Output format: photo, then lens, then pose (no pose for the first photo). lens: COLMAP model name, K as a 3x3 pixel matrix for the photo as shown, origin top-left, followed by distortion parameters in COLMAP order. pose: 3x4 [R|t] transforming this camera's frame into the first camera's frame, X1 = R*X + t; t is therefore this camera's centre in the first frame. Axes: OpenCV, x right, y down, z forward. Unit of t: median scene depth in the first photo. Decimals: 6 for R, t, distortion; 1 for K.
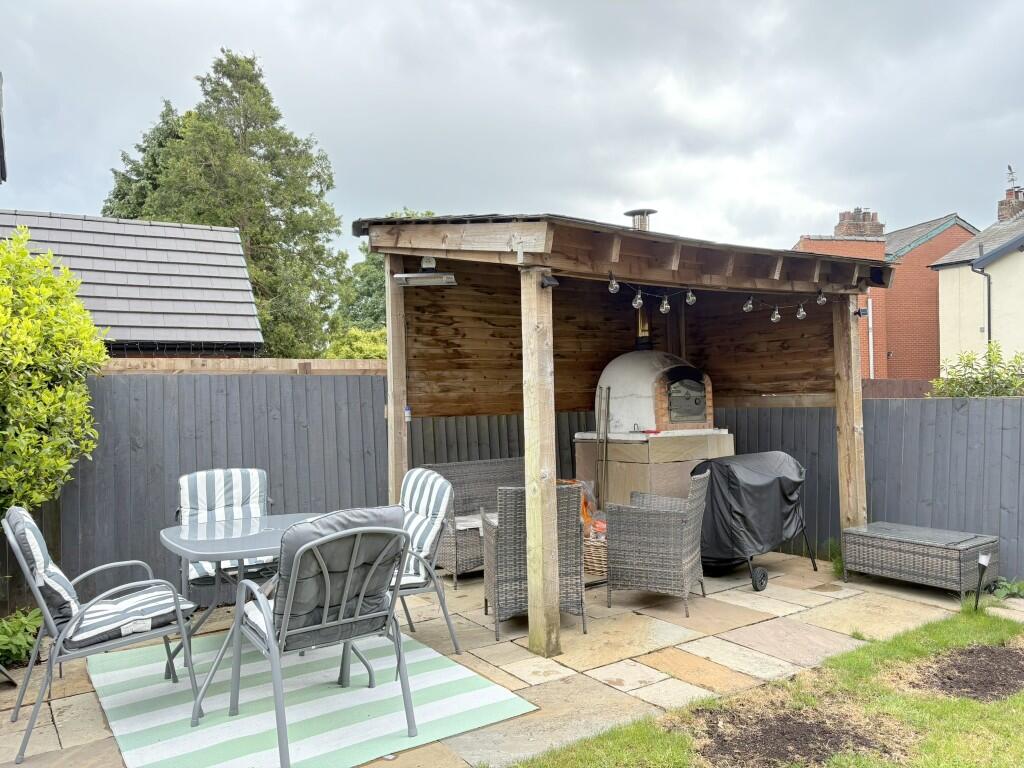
lens RADIAL K [[780.9, 0, 512.0], [0, 780.9, 384.0], [0, 0, 1]] dist [0.047892, -0.000565]
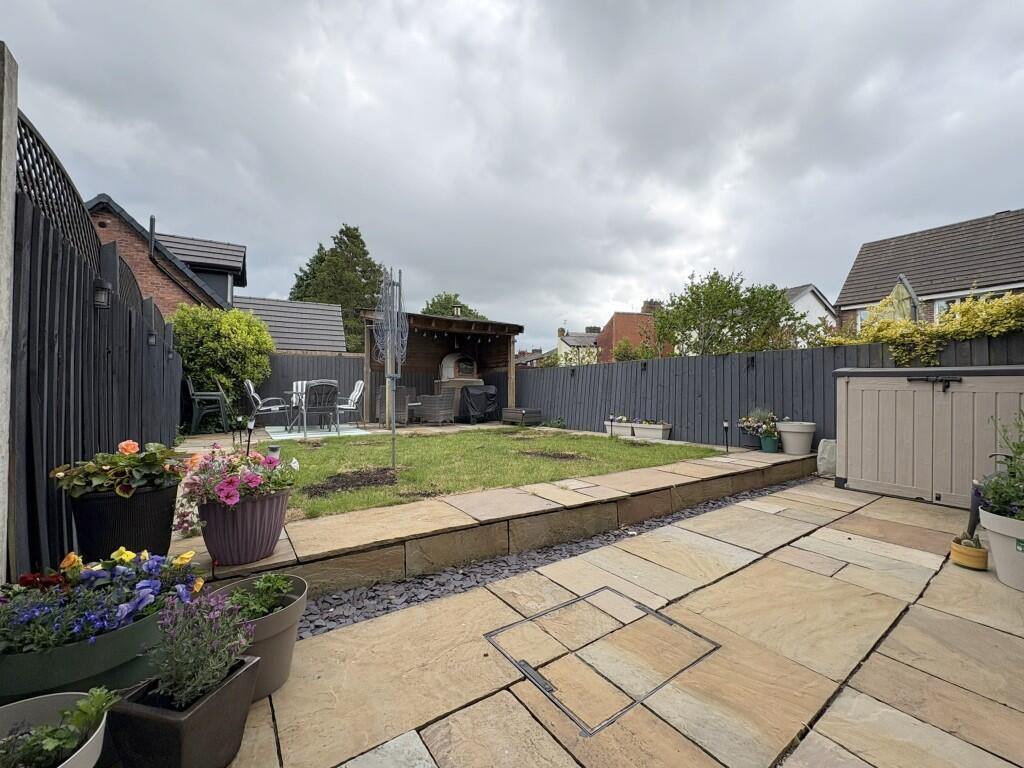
lens RADIAL K [[411.7, 0, 508.6], [0, 411.7, 386.1], [0, 0, 1]] dist [-0.000527, 0.000017]
pose [[0.999741, 0.022356, 0.004226, 0.381527], [-0.022375, 0.999740, 0.004435, 0.075984], [-0.004126, -0.004528, 0.999981, -0.603573]]
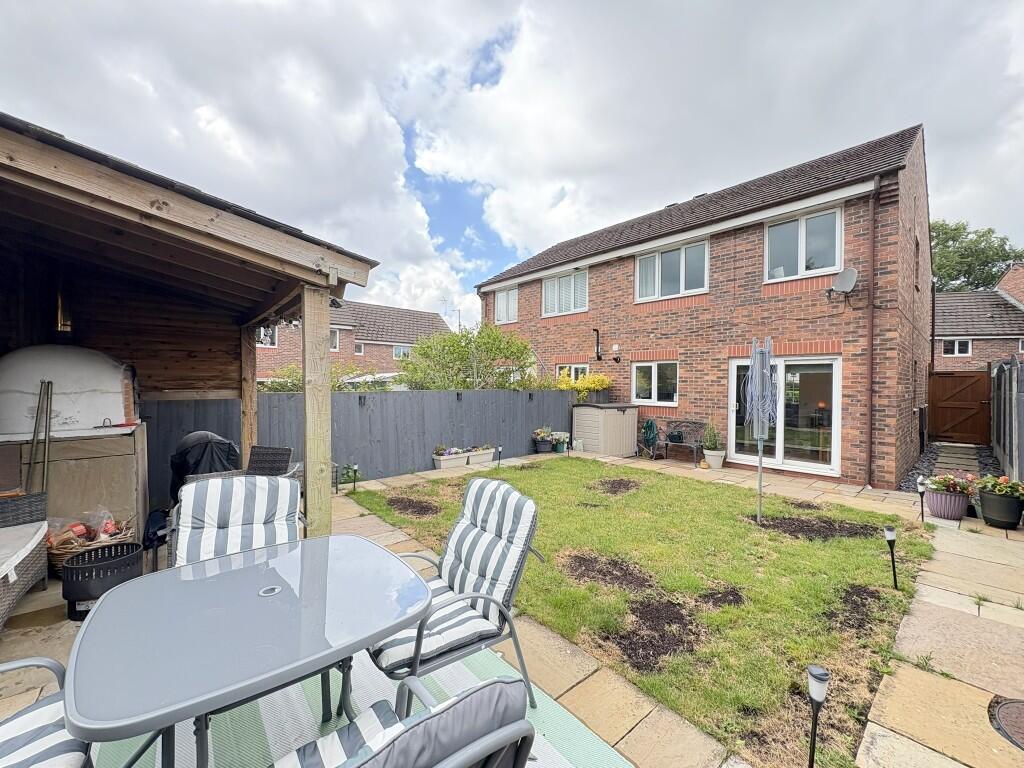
lens RADIAL K [[411.7, 0, 508.6], [0, 411.7, 386.1], [0, 0, 1]] dist [-0.000527, 0.000017]
pose [[-0.093128, 0.012689, 0.995573, -0.424397], [-0.021197, 0.999667, -0.014724, 0.004383], [-0.995428, -0.022474, -0.092828, 0.512335]]
